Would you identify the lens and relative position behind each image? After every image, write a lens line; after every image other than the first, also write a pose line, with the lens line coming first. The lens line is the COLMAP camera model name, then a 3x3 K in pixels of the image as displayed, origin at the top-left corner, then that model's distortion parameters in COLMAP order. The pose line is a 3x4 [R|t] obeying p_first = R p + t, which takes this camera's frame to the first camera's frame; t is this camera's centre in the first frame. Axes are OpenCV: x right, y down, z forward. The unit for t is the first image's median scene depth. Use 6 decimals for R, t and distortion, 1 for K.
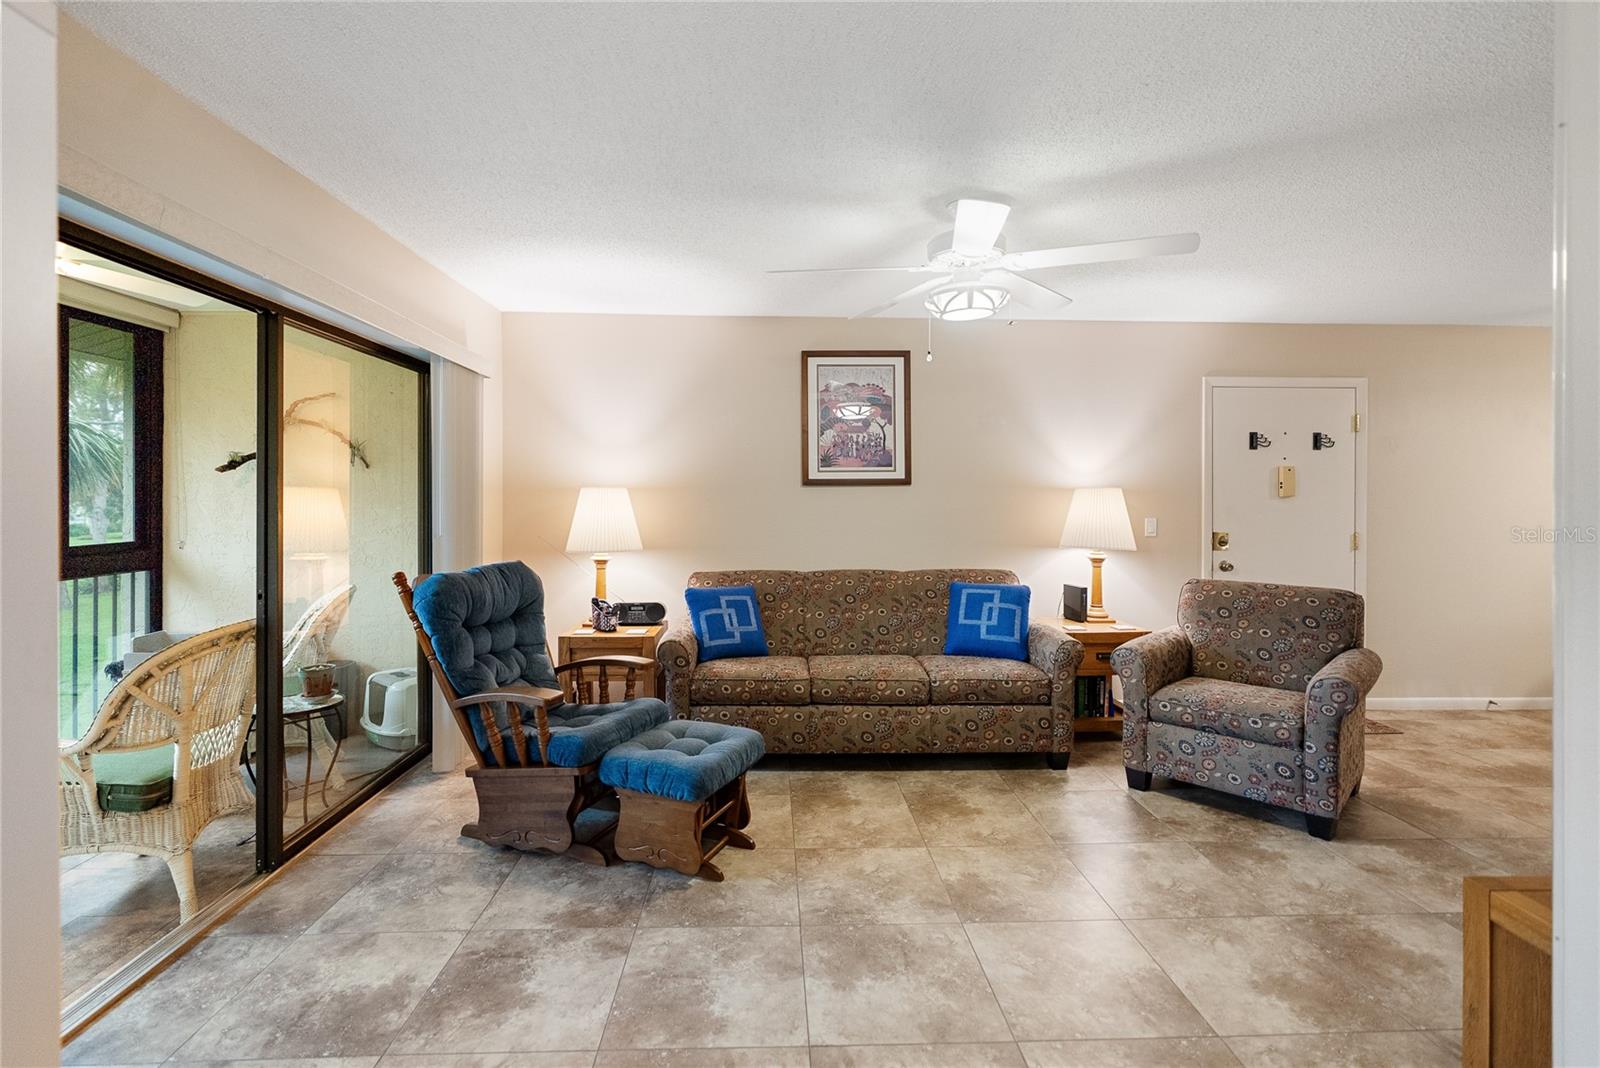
lens RADIAL K [[725.7, 0, 794.9], [0, 725.7, 500.6], [0, 0, 1]] dist [0.000013, 0.000736]
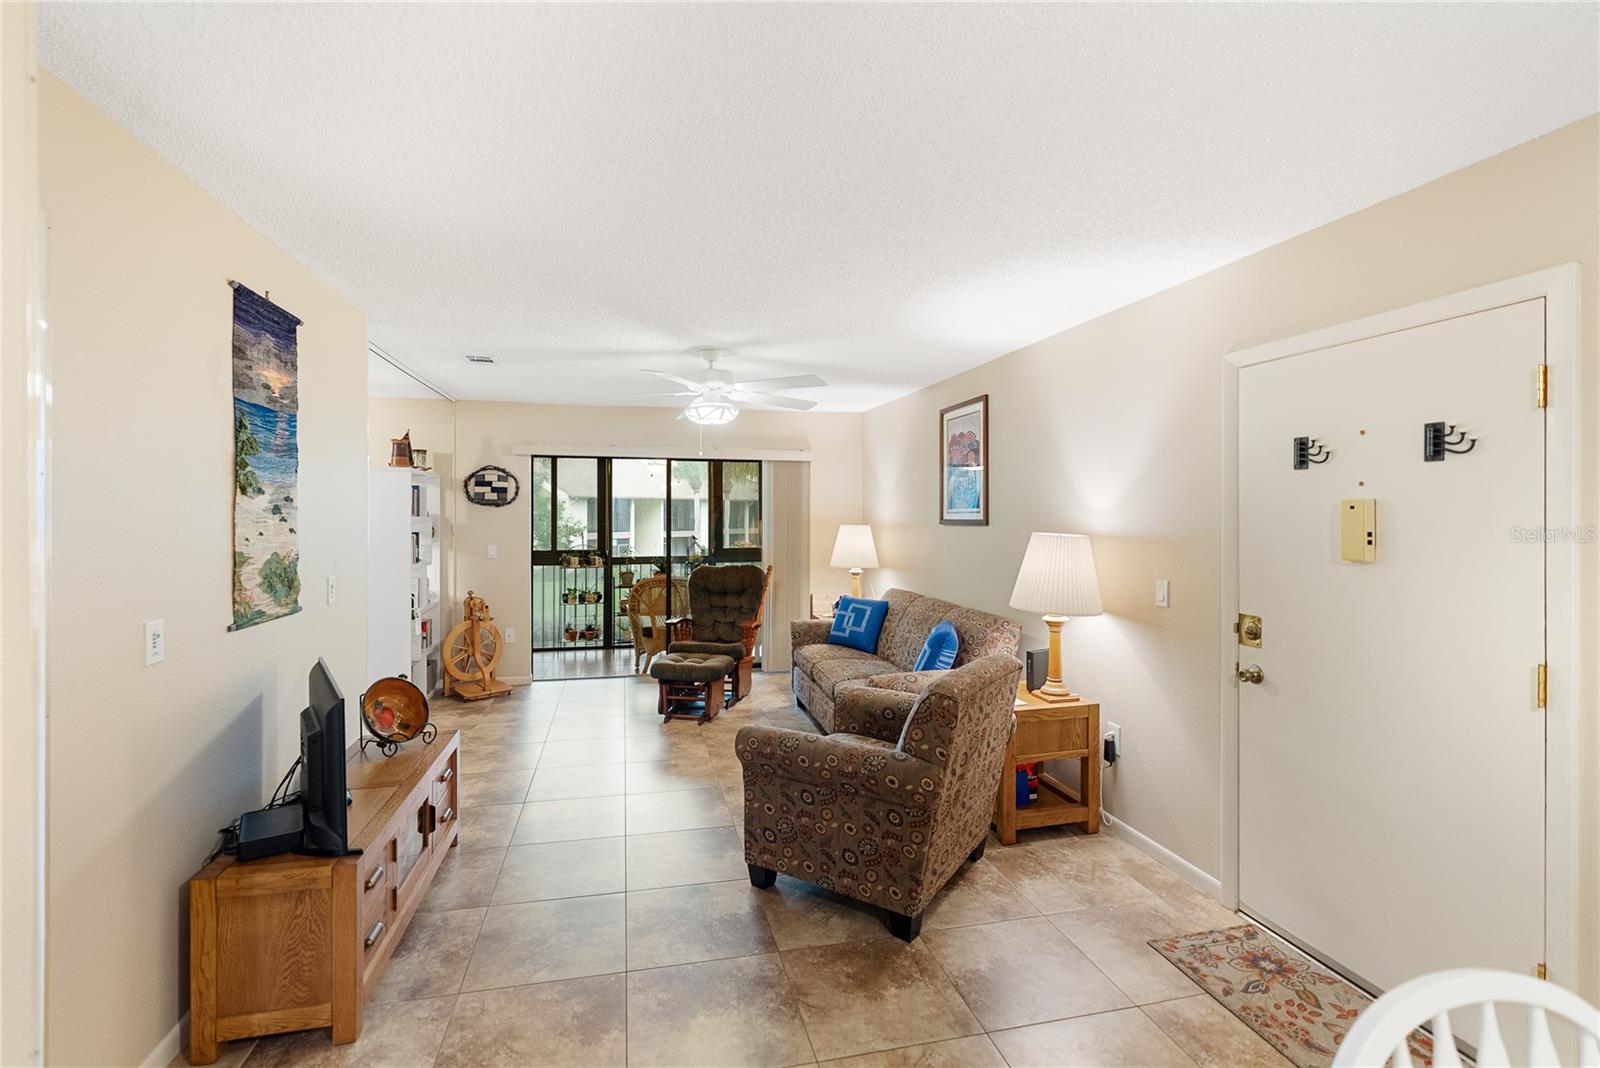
lens RADIAL K [[729.8, 0, 803.7], [0, 729.8, 509.6], [0, 0, 1]] dist [0.000313, 0.000225]
pose [[0.199042, -0.005303, -0.979977, 1.275113], [-0.004511, 0.999970, -0.006327, -0.041803], [0.979980, 0.005680, 0.199013, 0.621647]]
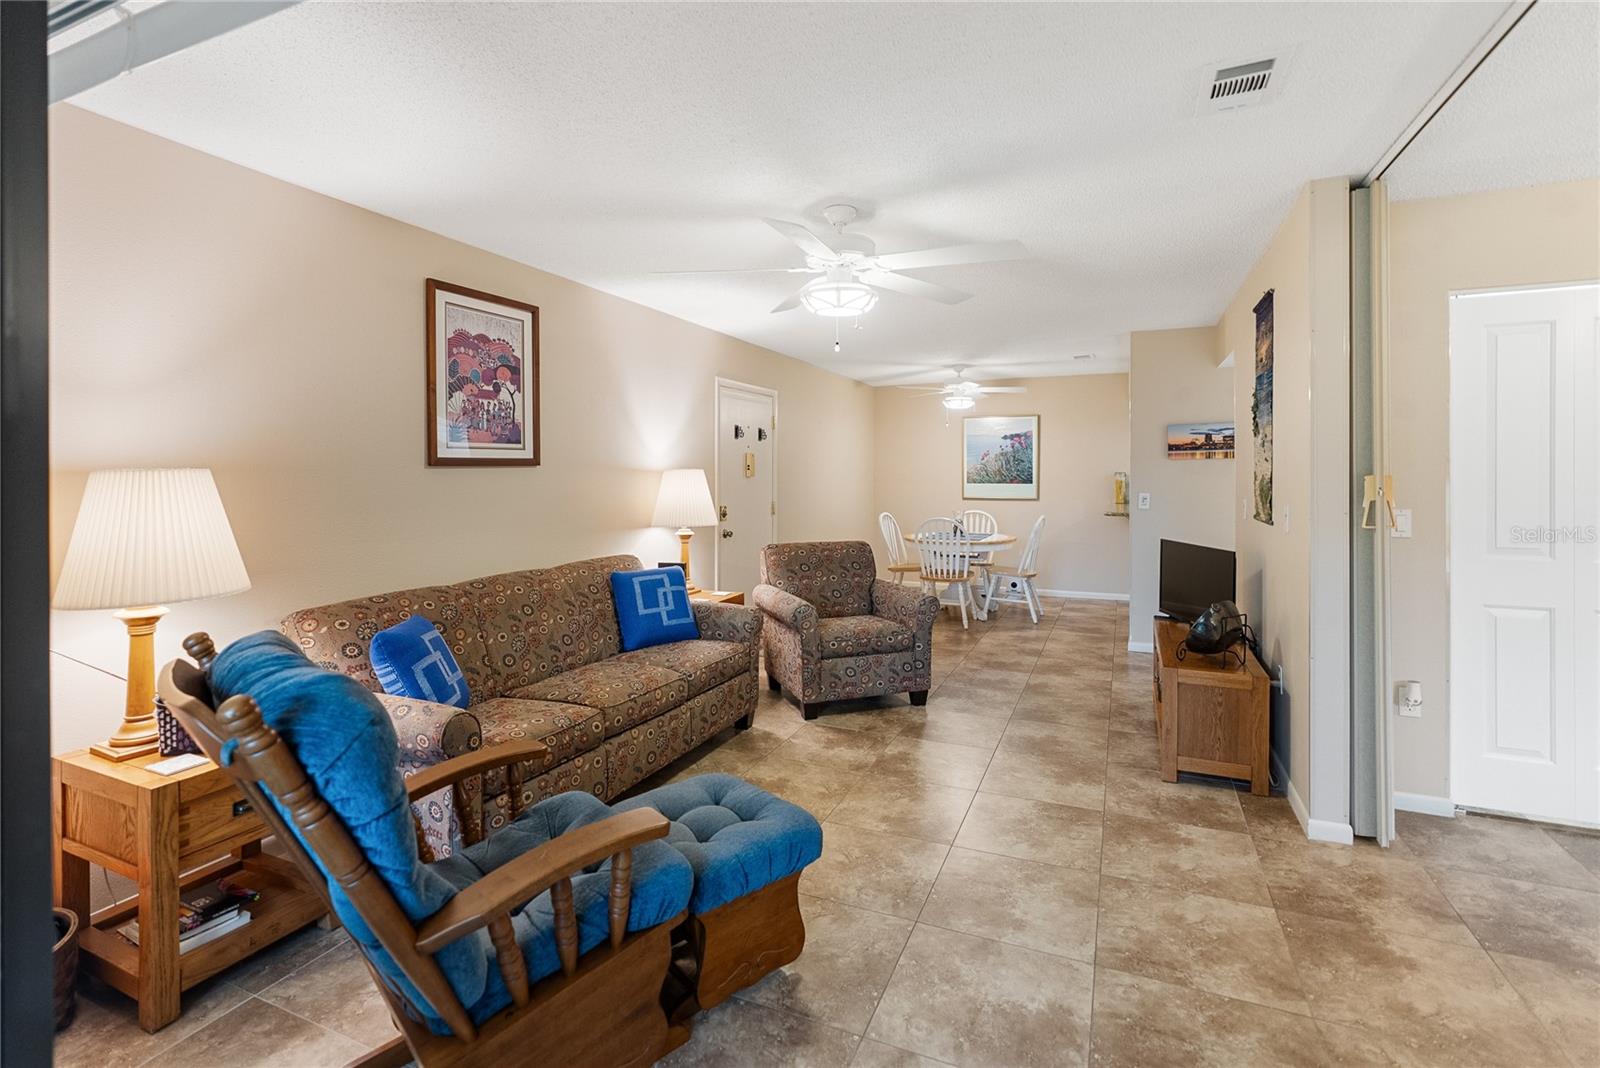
lens RADIAL K [[735.2, 0, 792.8], [0, 735.2, 479.3], [0, 0, 1]] dist [-0.006082, 0.000521]
pose [[0.446992, -0.010730, 0.894474, -0.542765], [0.008739, 0.999933, 0.007628, -0.011582], [-0.894495, 0.004407, 0.447055, 0.404485]]
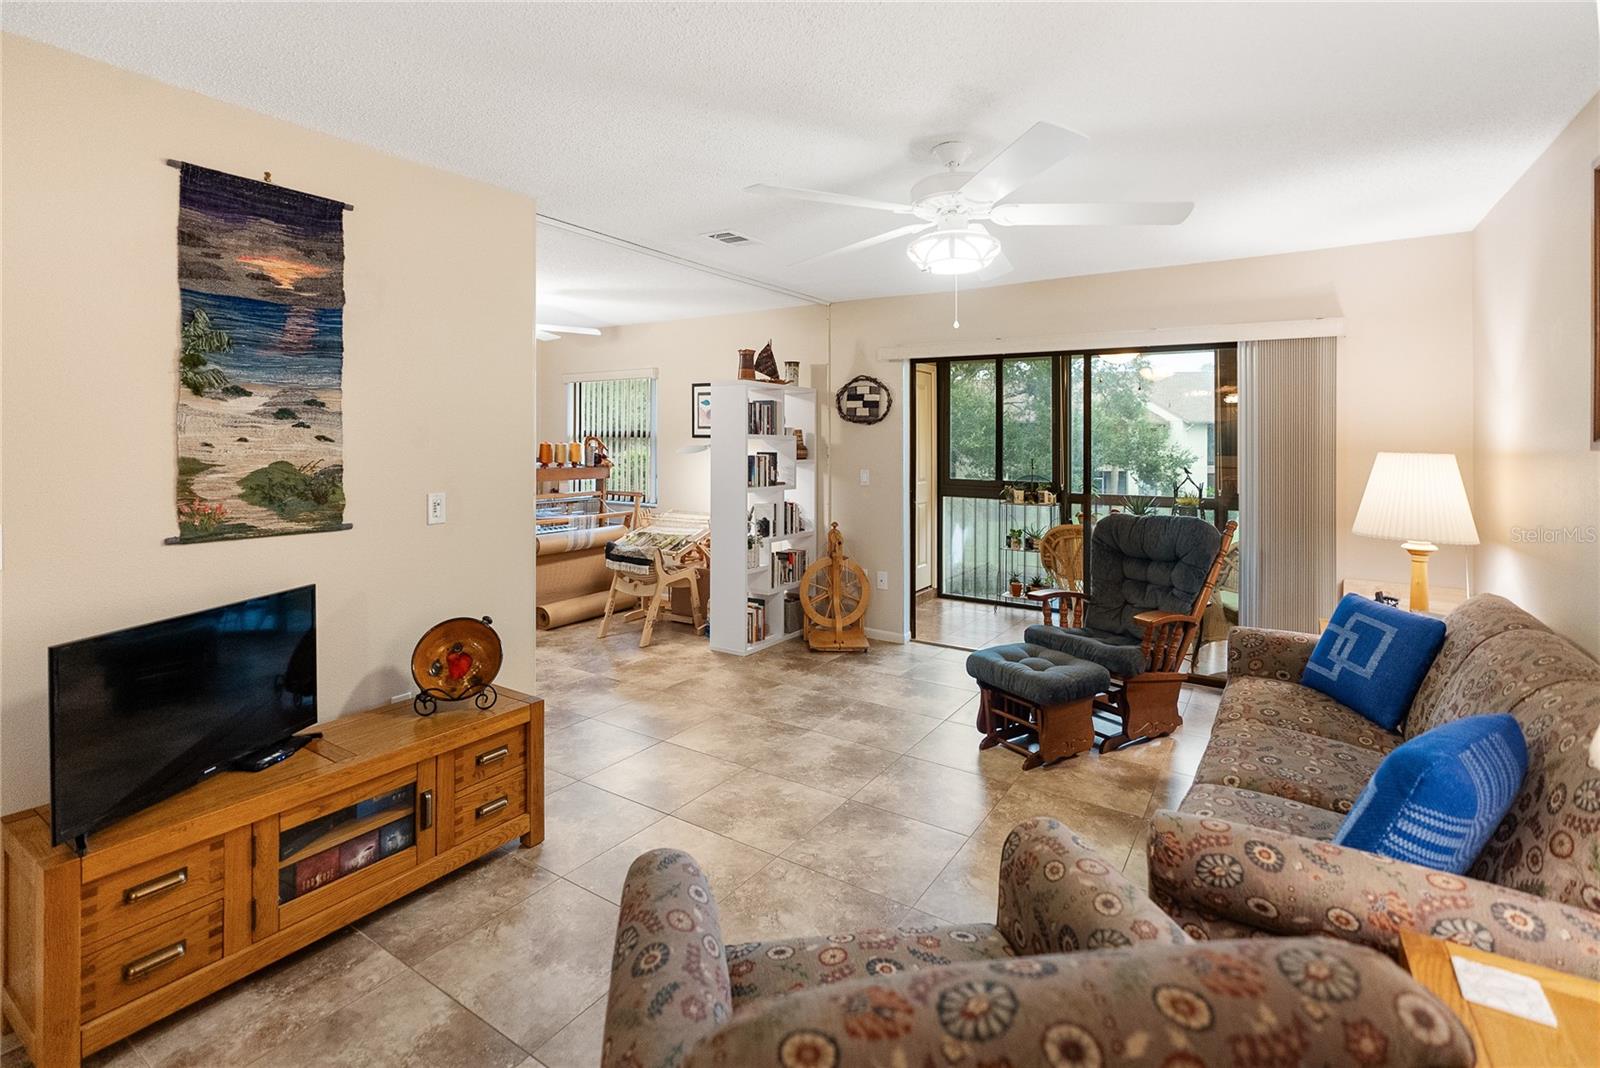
lens RADIAL K [[763.2, 0, 798.1], [0, 763.2, 431.9], [0, 0, 1]] dist [-0.003978, 0.000549]
pose [[-0.578871, -0.013005, -0.815315, 0.798669], [-0.011181, 0.999905, -0.008012, -0.028973], [0.815342, 0.004478, -0.578962, 0.983585]]
